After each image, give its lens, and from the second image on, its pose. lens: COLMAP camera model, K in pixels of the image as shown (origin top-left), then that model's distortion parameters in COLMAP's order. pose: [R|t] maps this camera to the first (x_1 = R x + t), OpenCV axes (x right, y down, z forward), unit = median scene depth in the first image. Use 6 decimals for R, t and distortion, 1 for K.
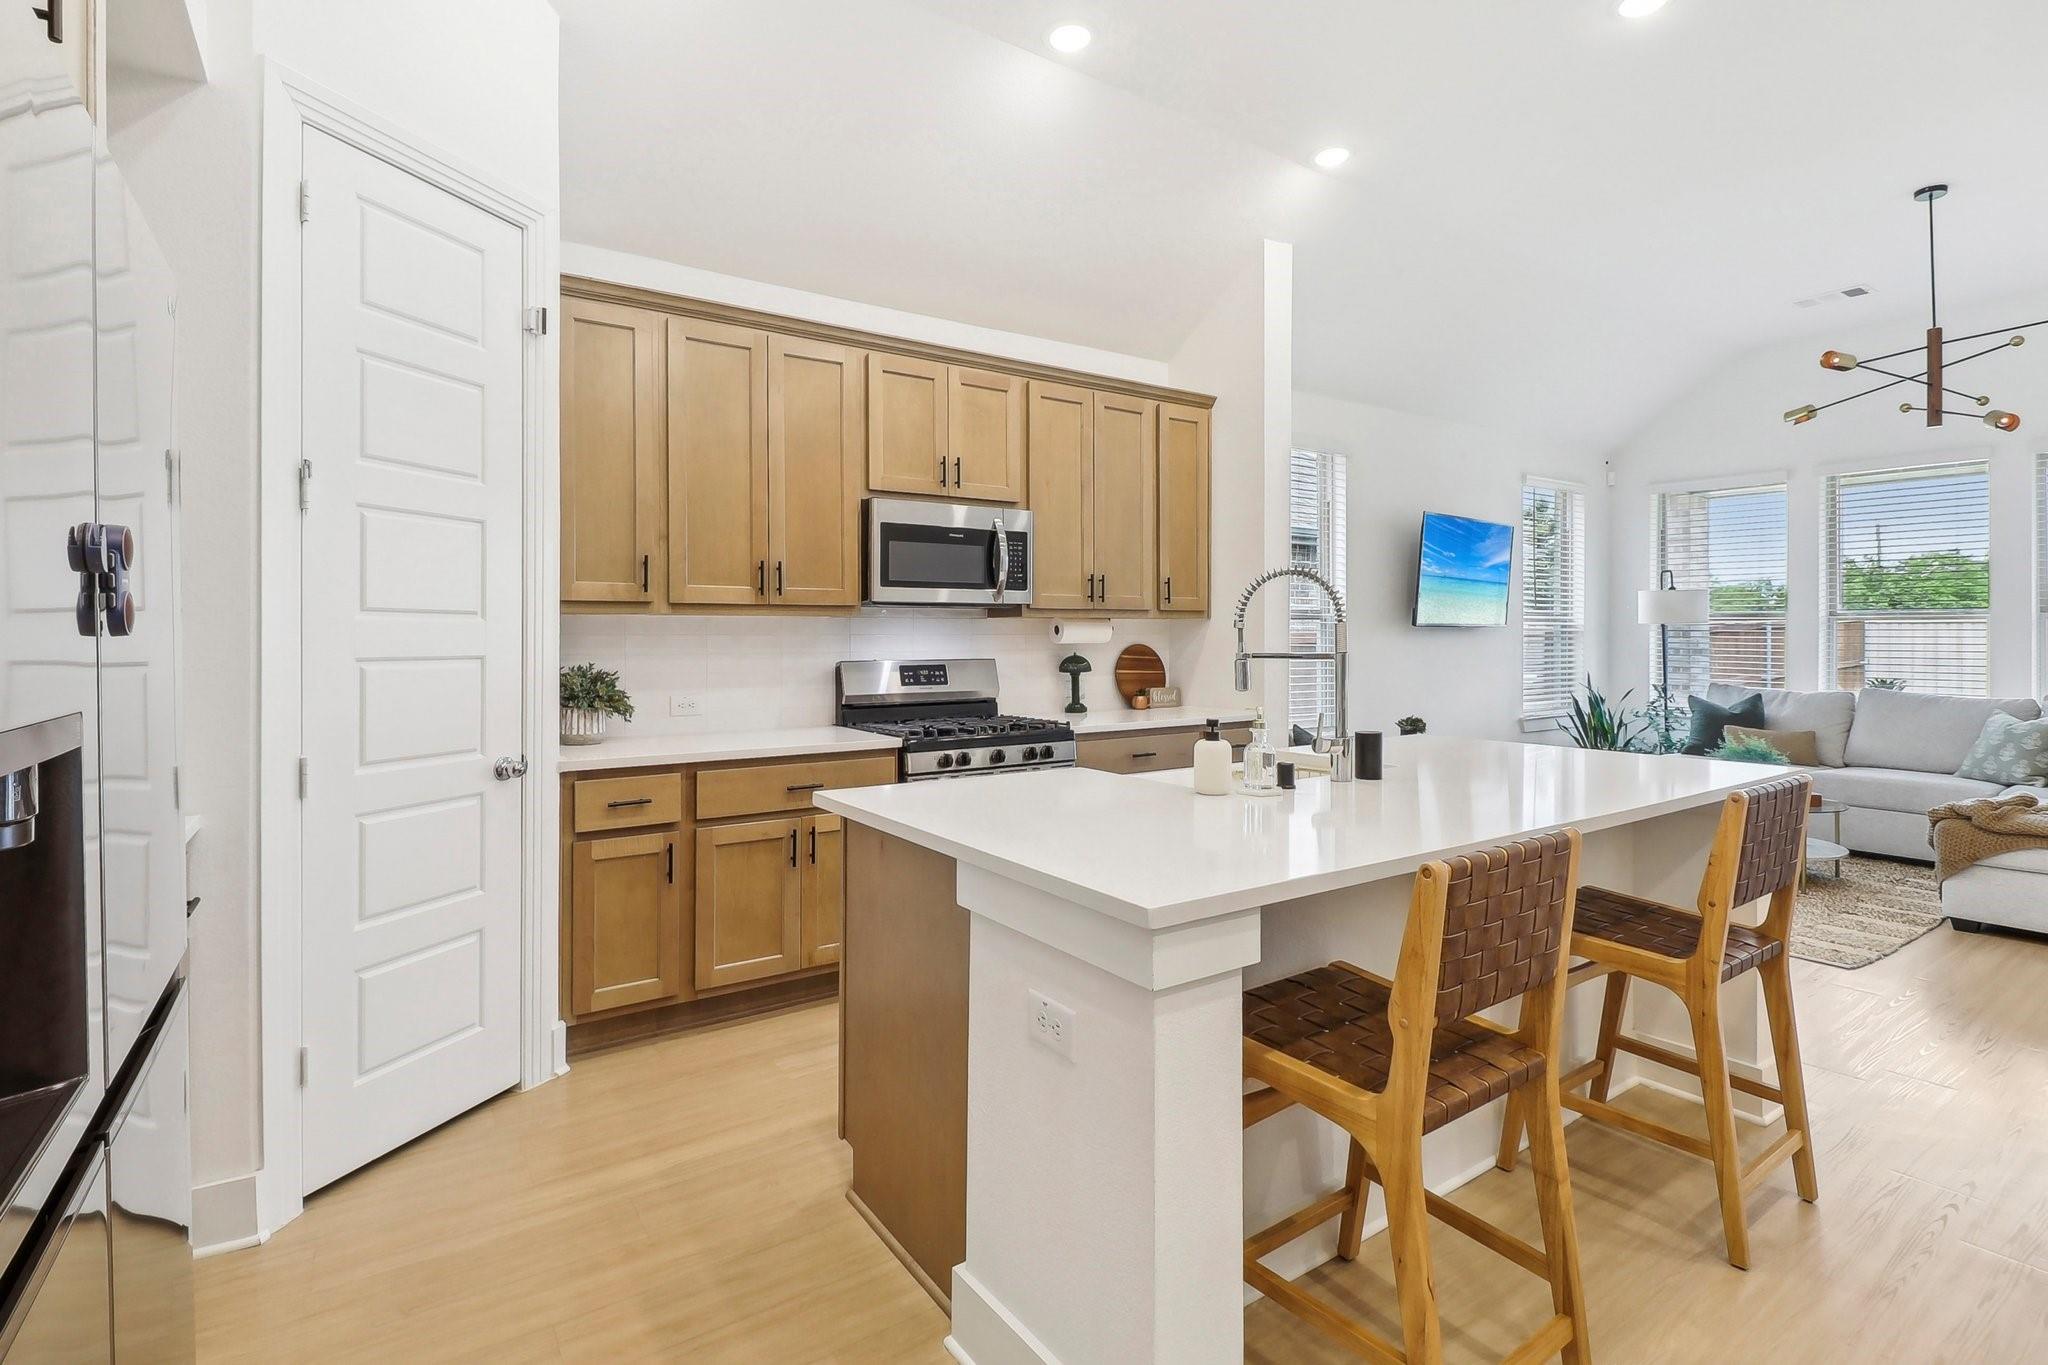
lens RADIAL K [[924.1, 0, 1024.0], [0, 924.1, 682.5], [0, 0, 1]] dist [-0.036303, -0.000773]
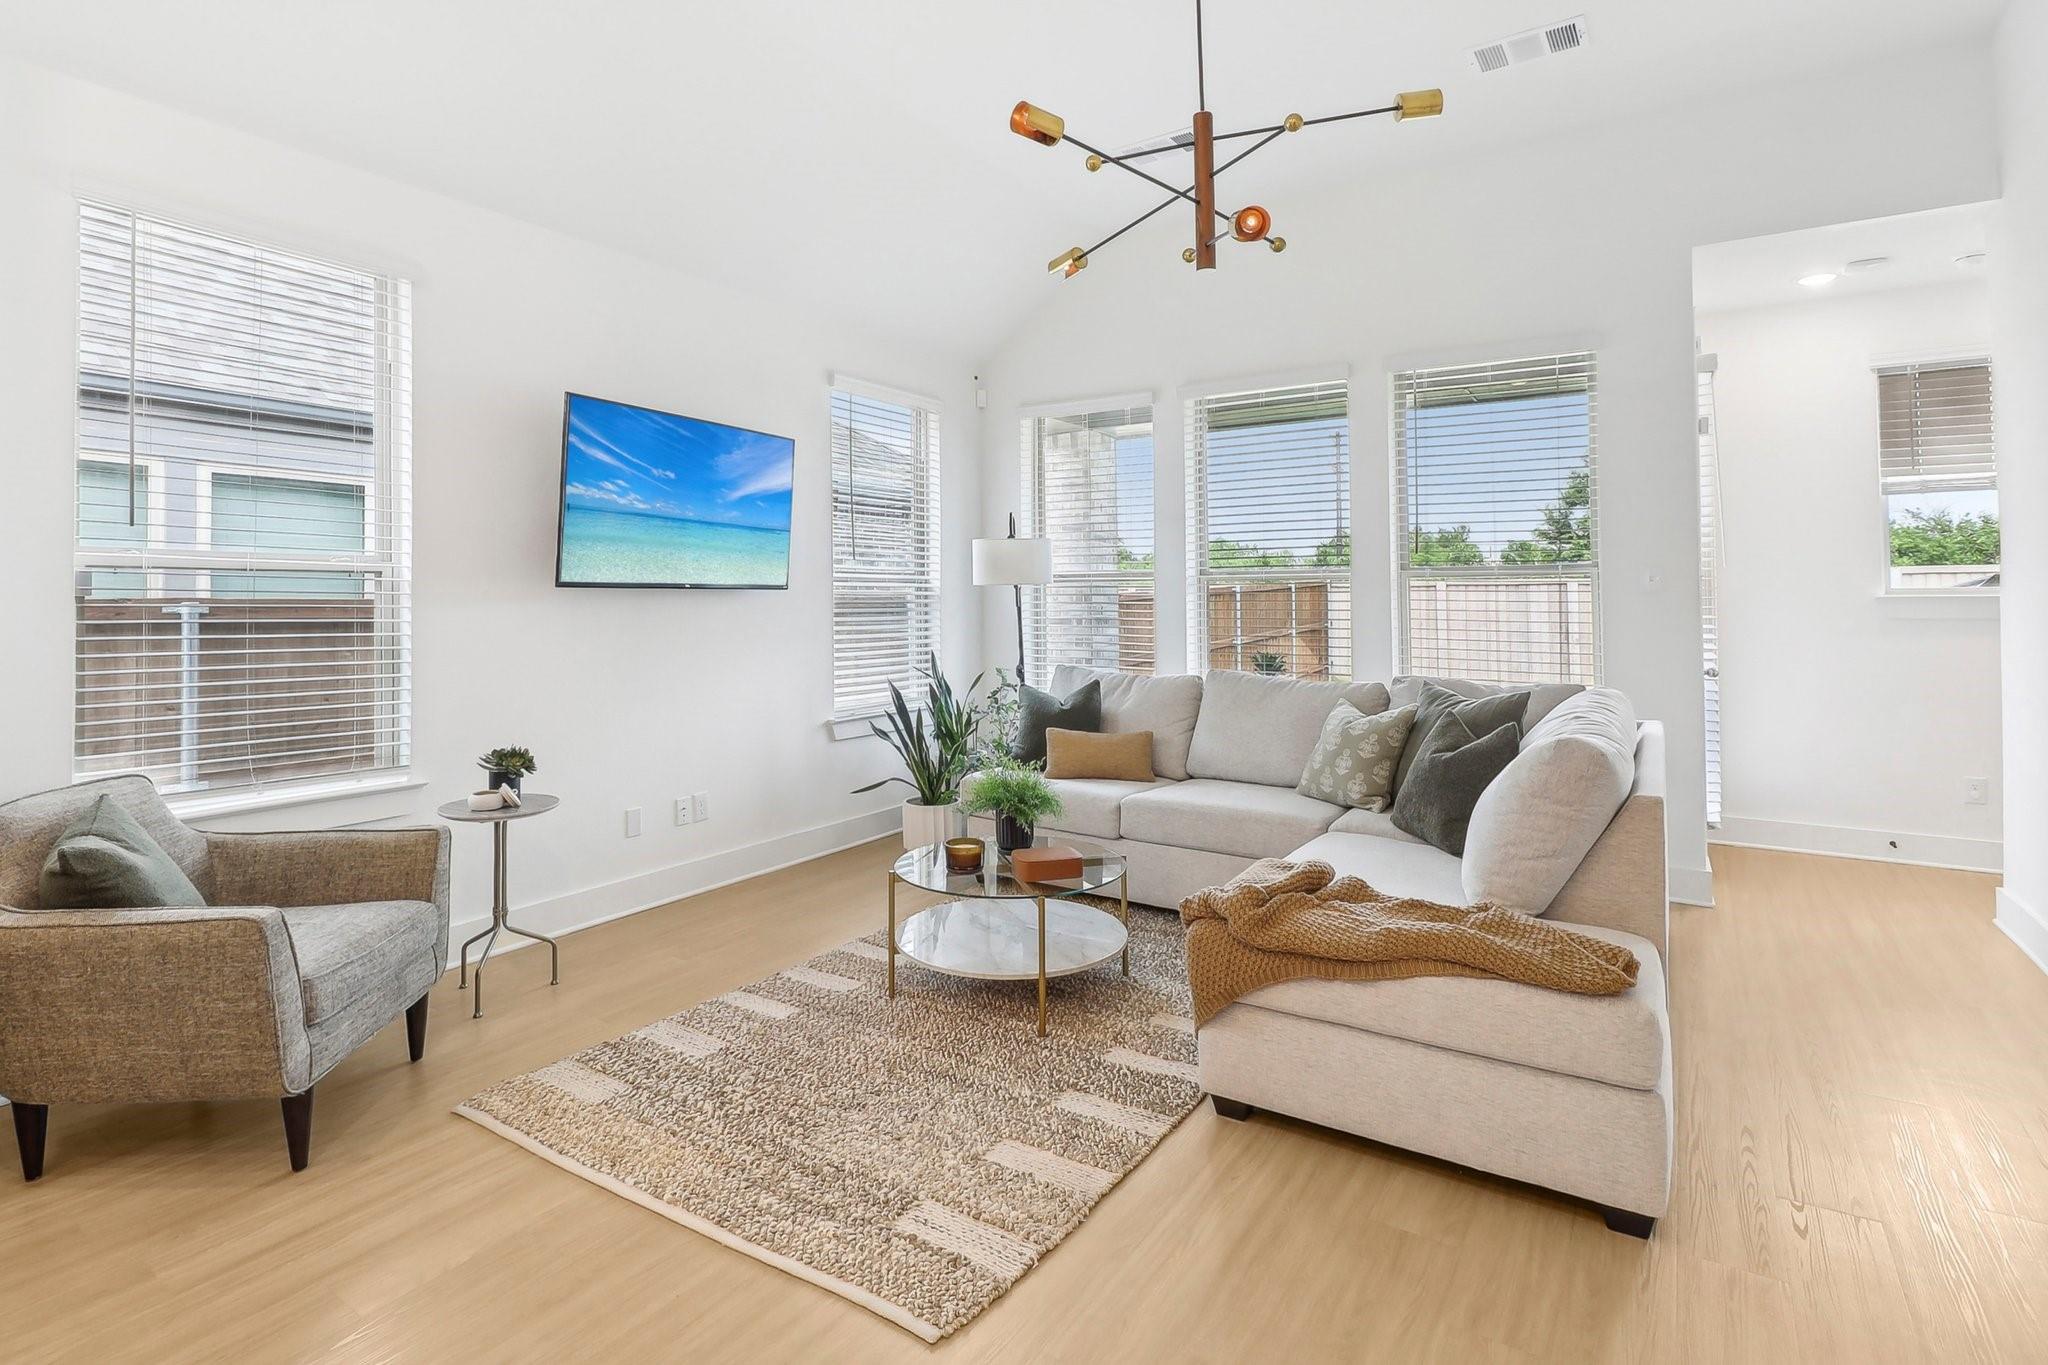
lens RADIAL K [[1002.3, 0, 1025.8], [0, 1002.3, 616.3], [0, 0, 1]] dist [-0.000450, -0.000076]
pose [[0.907083, -0.006860, 0.420895, 0.503509], [0.022295, 0.999247, -0.031761, -0.017601], [-0.420360, 0.038193, 0.906553, 0.341857]]
